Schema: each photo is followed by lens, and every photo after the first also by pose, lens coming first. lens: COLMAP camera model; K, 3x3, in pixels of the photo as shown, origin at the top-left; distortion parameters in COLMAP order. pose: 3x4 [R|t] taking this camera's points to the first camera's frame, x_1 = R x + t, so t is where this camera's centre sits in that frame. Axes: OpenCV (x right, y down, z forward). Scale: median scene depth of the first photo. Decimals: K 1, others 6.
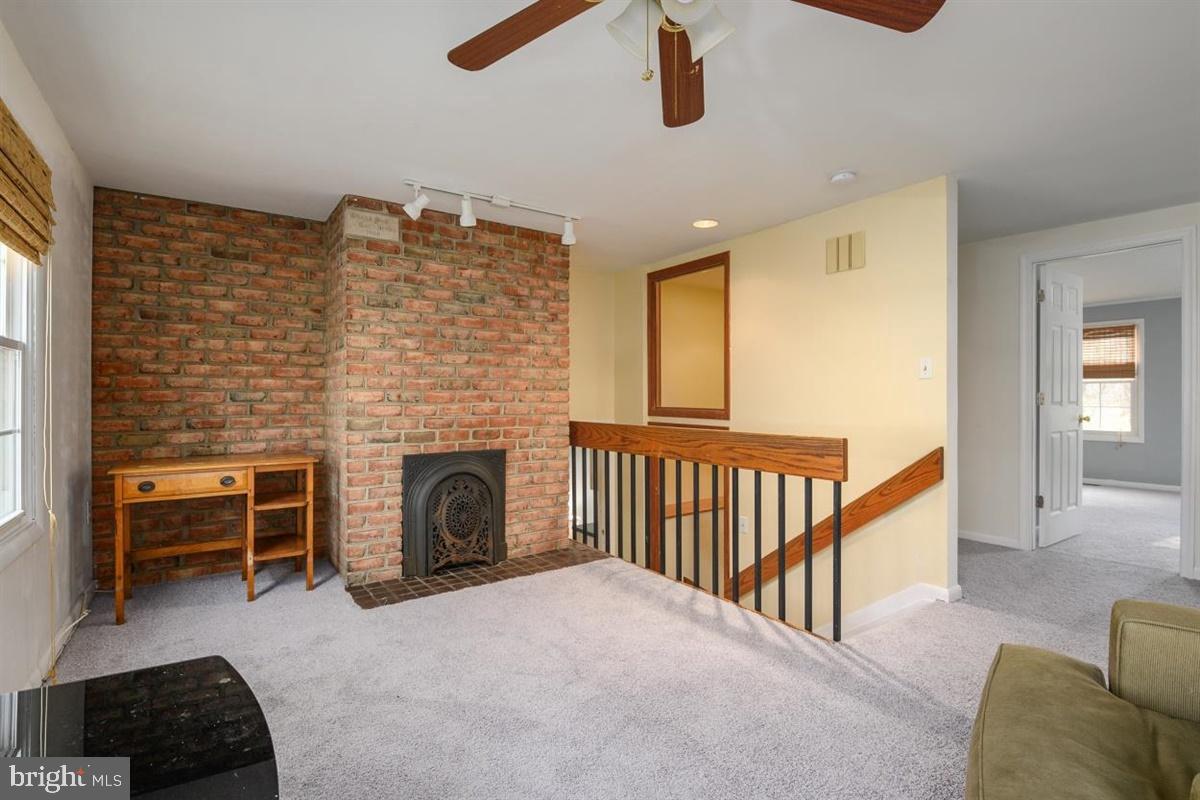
lens RADIAL K [[564.5, 0, 596.8], [0, 564.5, 395.3], [0, 0, 1]] dist [-0.011352, 0.001051]
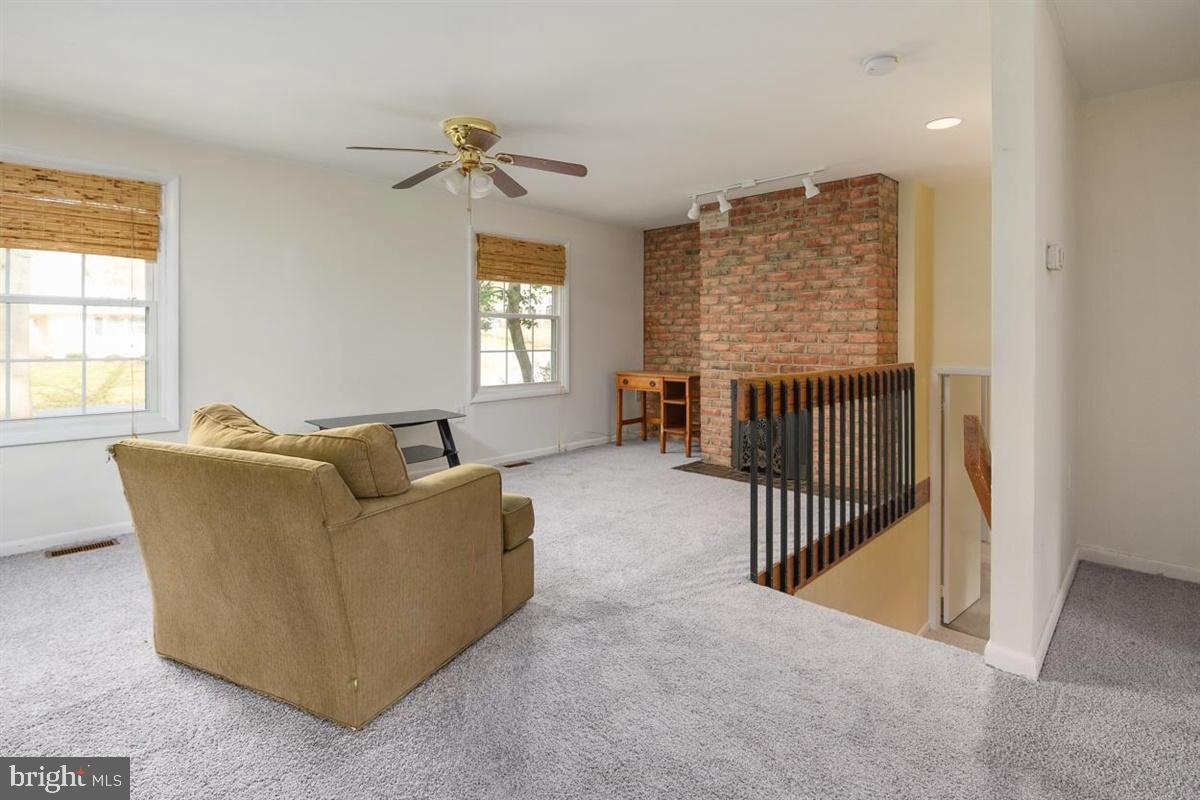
lens RADIAL K [[564.5, 0, 573.6], [0, 564.5, 340.4], [0, 0, 1]] dist [-0.011352, 0.001051]
pose [[0.180917, 0.006646, -0.983476, 0.932264], [0.001903, 0.999973, 0.007108, -0.001348], [0.983497, -0.003158, 0.180899, 0.355001]]
